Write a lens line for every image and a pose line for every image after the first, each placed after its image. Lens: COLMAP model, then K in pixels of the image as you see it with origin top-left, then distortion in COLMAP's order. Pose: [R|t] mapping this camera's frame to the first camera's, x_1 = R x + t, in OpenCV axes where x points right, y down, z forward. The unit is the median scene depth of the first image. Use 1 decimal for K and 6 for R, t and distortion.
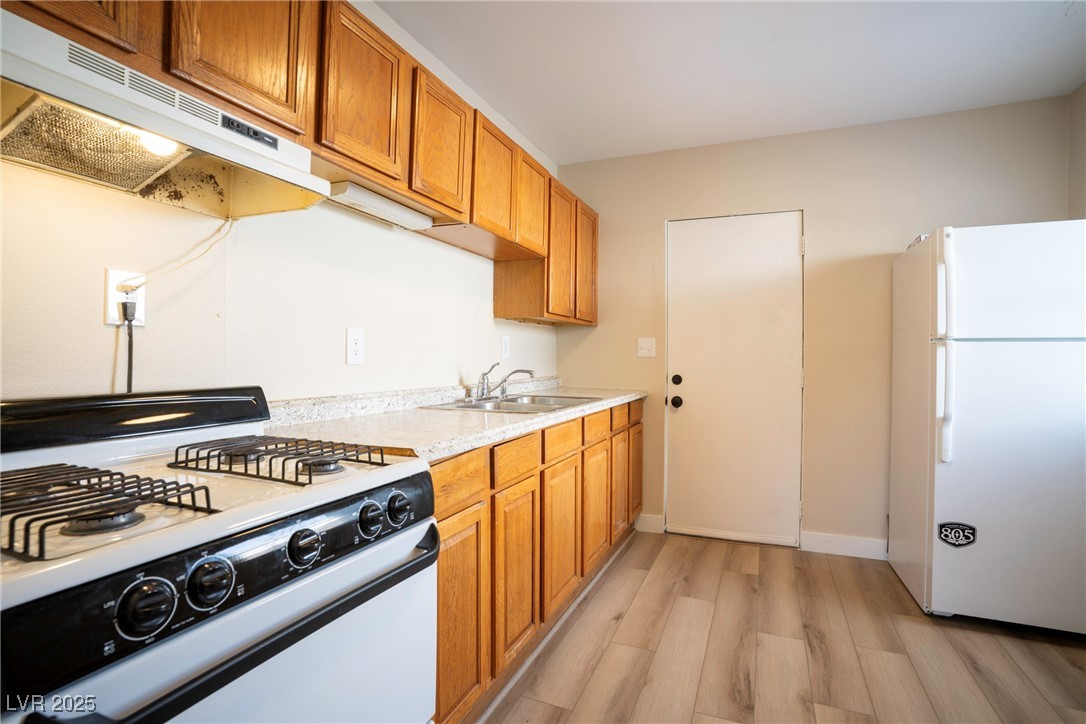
lens RADIAL K [[531.1, 0, 544.6], [0, 531.1, 360.4], [0, 0, 1]] dist [-0.064958, 0.025923]
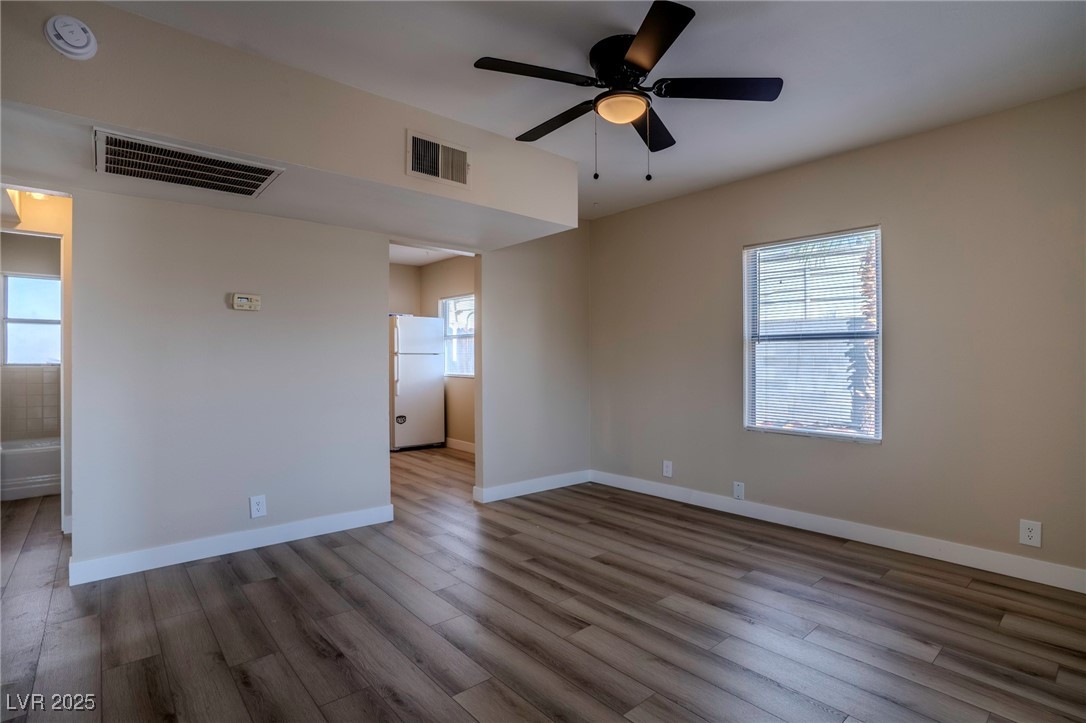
lens RADIAL K [[531.1, 0, 541.3], [0, 531.1, 361.5], [0, 0, 1]] dist [-0.064958, 0.025923]
pose [[0.444144, -0.009088, 0.895909, -1.346173], [0.012254, 0.999917, 0.004068, 0.001862], [-0.895871, 0.009171, 0.444219, -0.929661]]
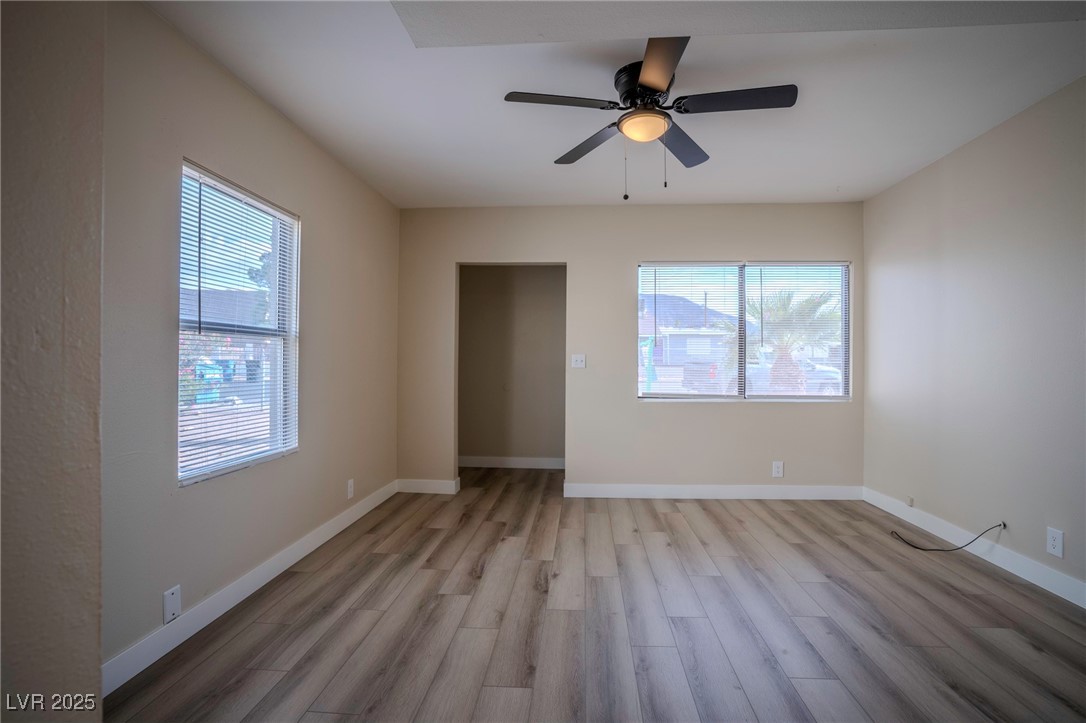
lens RADIAL K [[531.1, 0, 543.1], [0, 531.1, 361.2], [0, 0, 1]] dist [-0.064958, 0.025923]
pose [[-0.948813, -0.006437, -0.315772, 0.009405], [-0.008667, 0.999946, 0.005658, 0.001004], [0.315719, 0.008105, -0.948818, 0.208284]]
